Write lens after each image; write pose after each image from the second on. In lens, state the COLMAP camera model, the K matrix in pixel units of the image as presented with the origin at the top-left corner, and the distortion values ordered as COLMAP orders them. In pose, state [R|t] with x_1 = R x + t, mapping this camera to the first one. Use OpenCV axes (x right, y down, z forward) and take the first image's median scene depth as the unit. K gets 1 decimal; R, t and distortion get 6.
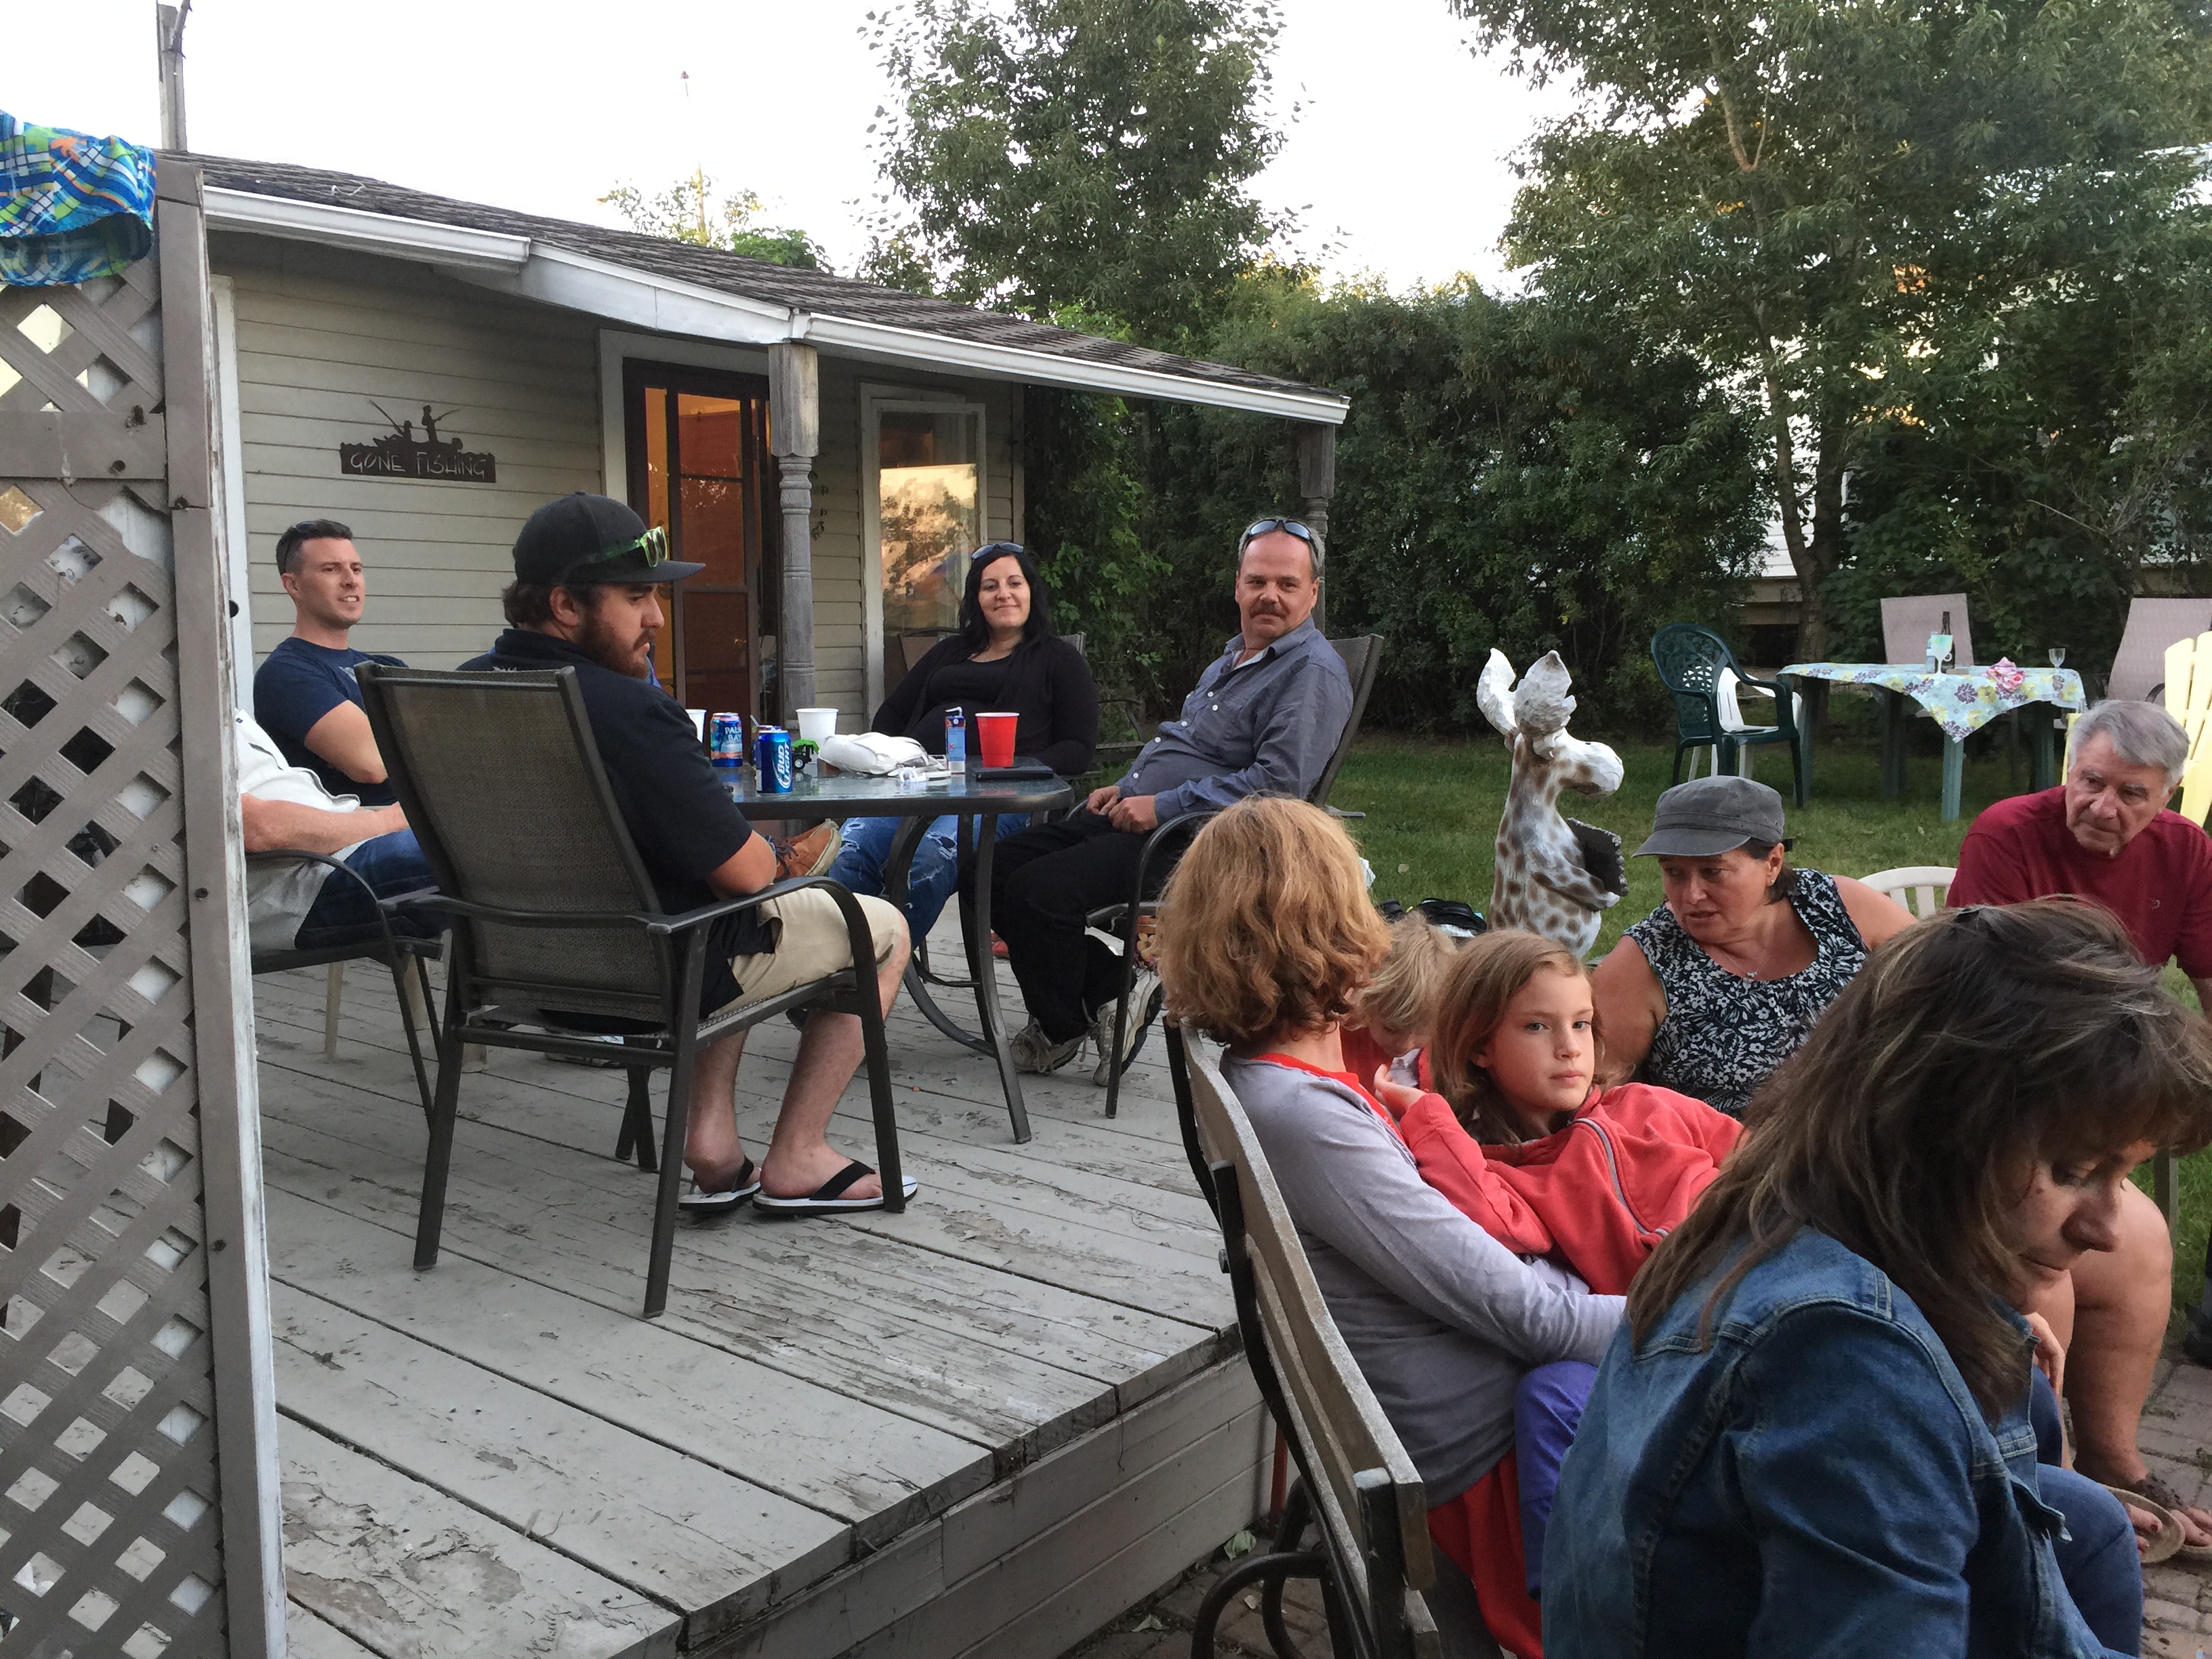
lens RADIAL K [[1986.3, 0, 1106.0], [0, 1986.3, 829.5], [0, 0, 1]] dist [0.036938, 0.002216]
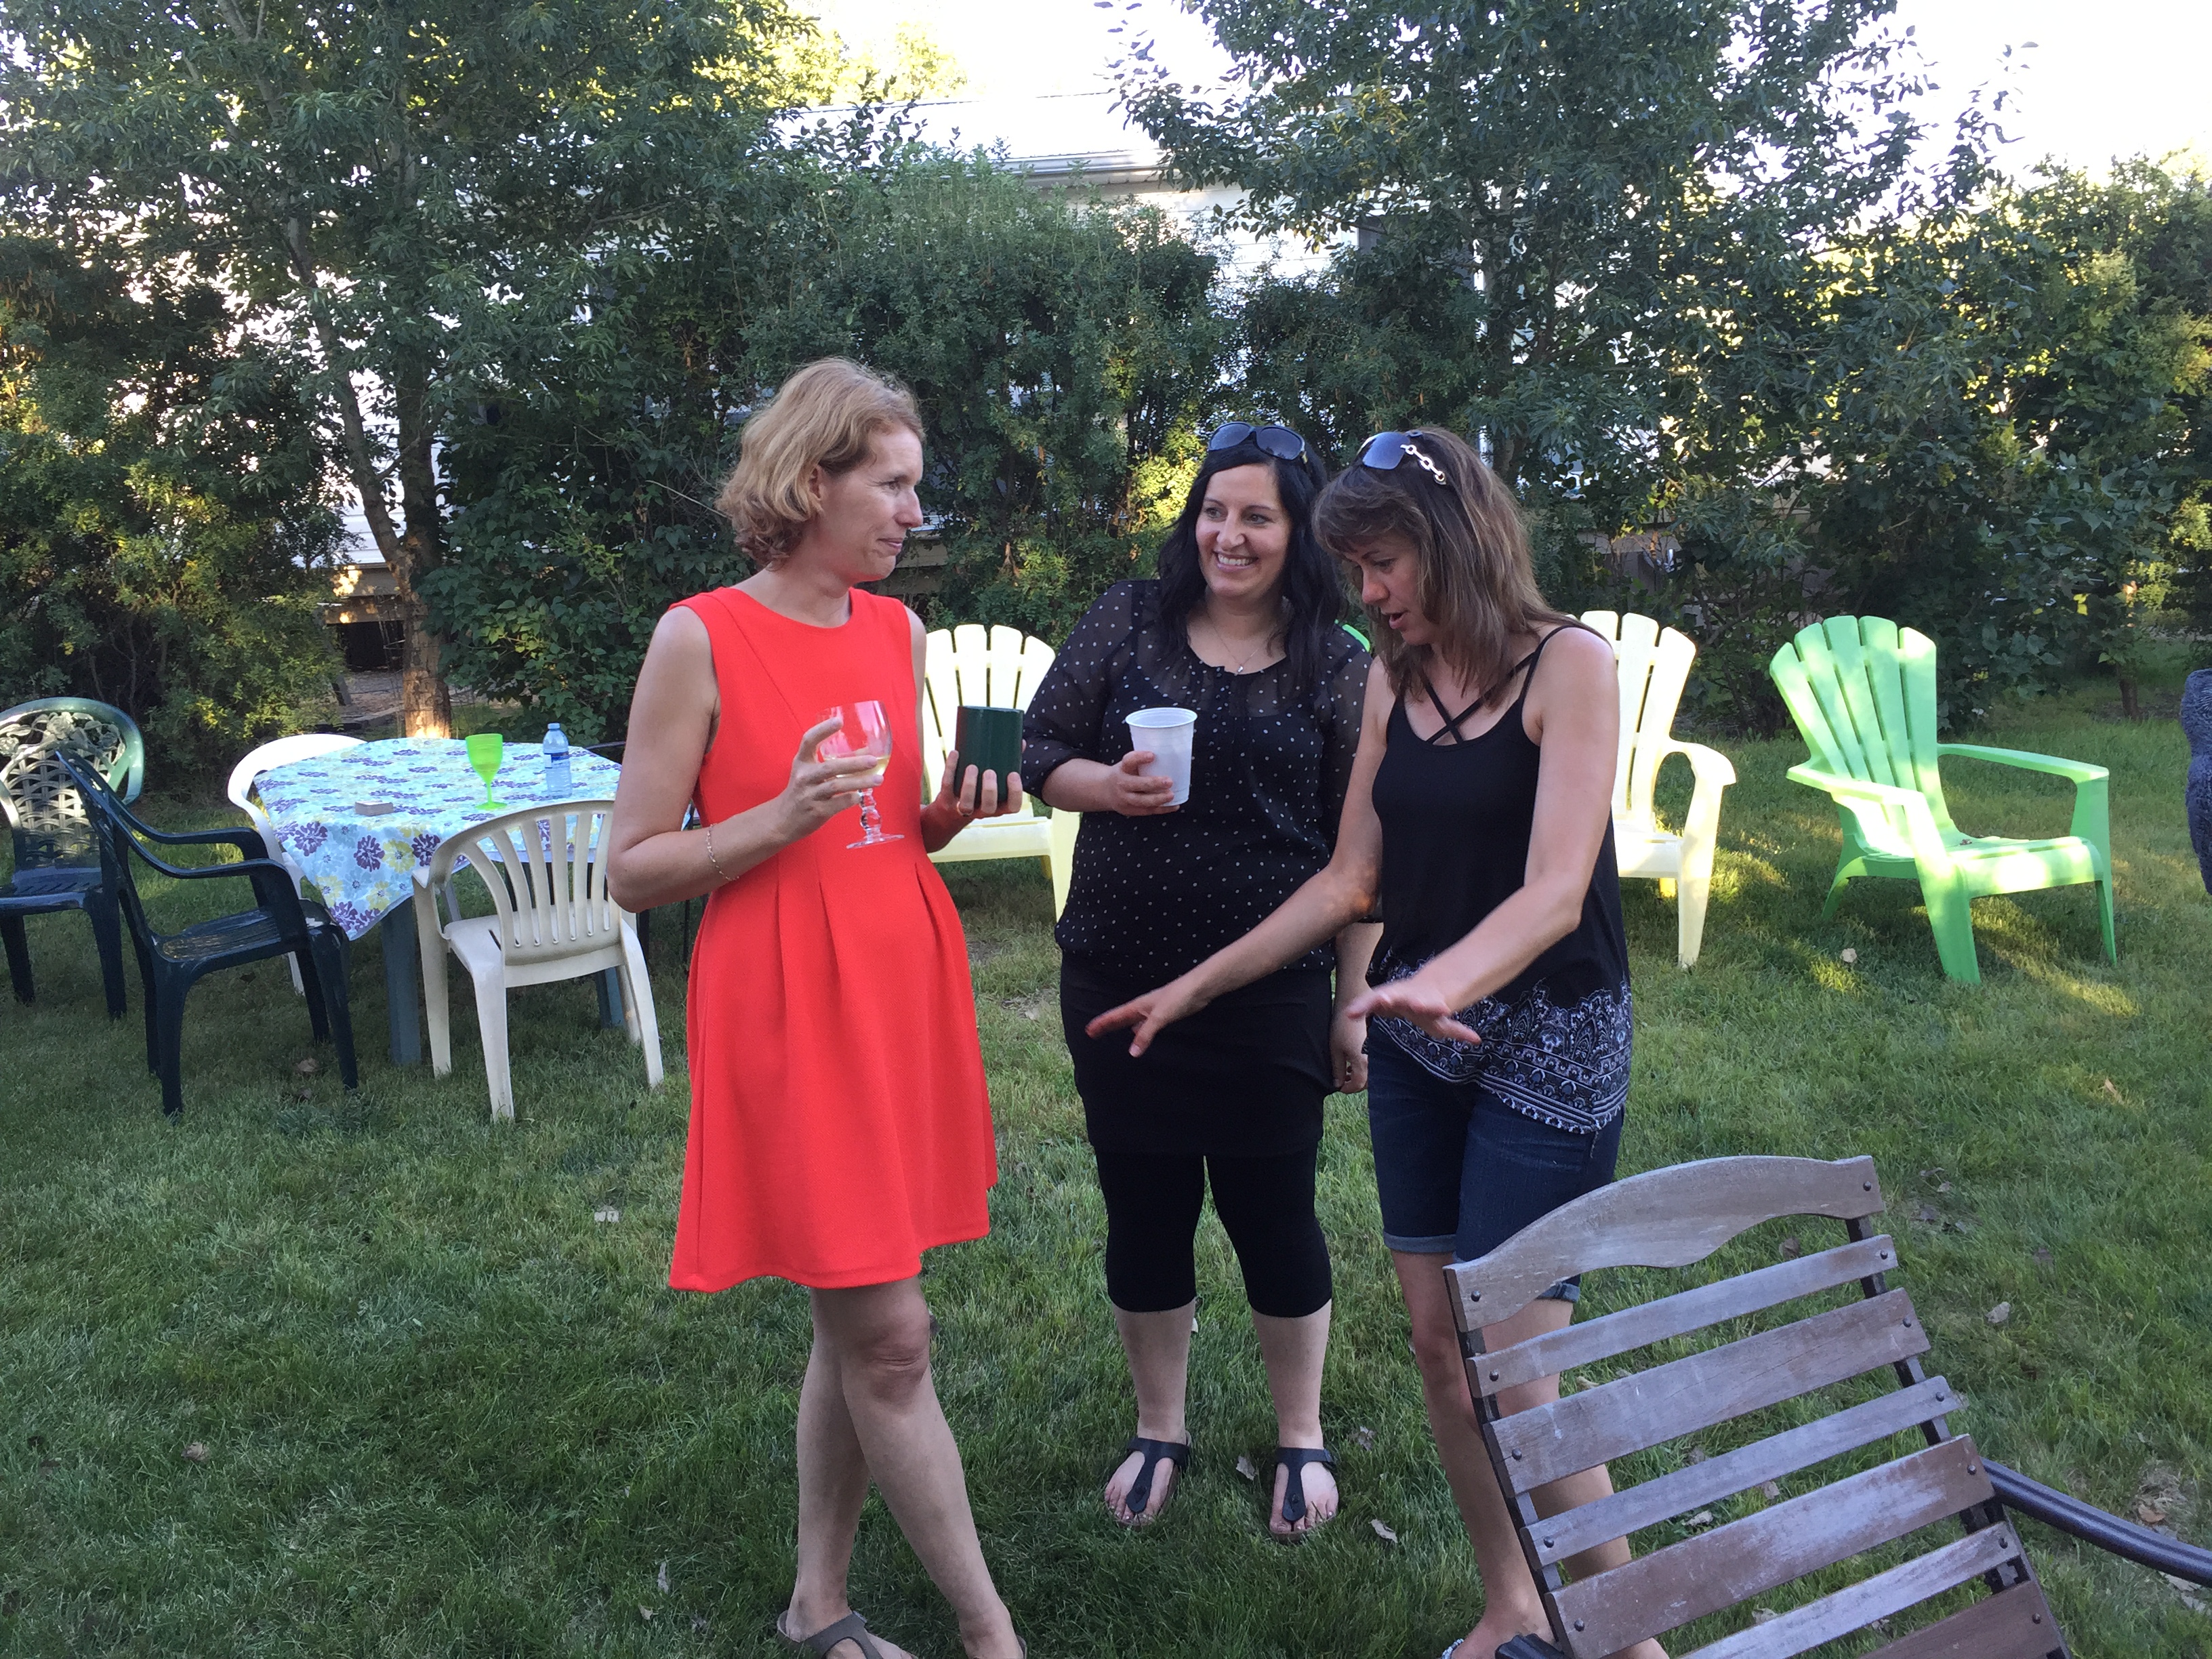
lens RADIAL K [[1870.1, 0, 1106.0], [0, 1870.1, 829.5], [0, 0, 1]] dist [0.078781, -0.101967]
pose [[0.785065, -0.122188, 0.607243, 0.100201], [0.105843, 0.992395, 0.062850, -0.043094], [-0.610304, 0.014931, 0.792027, 0.229414]]
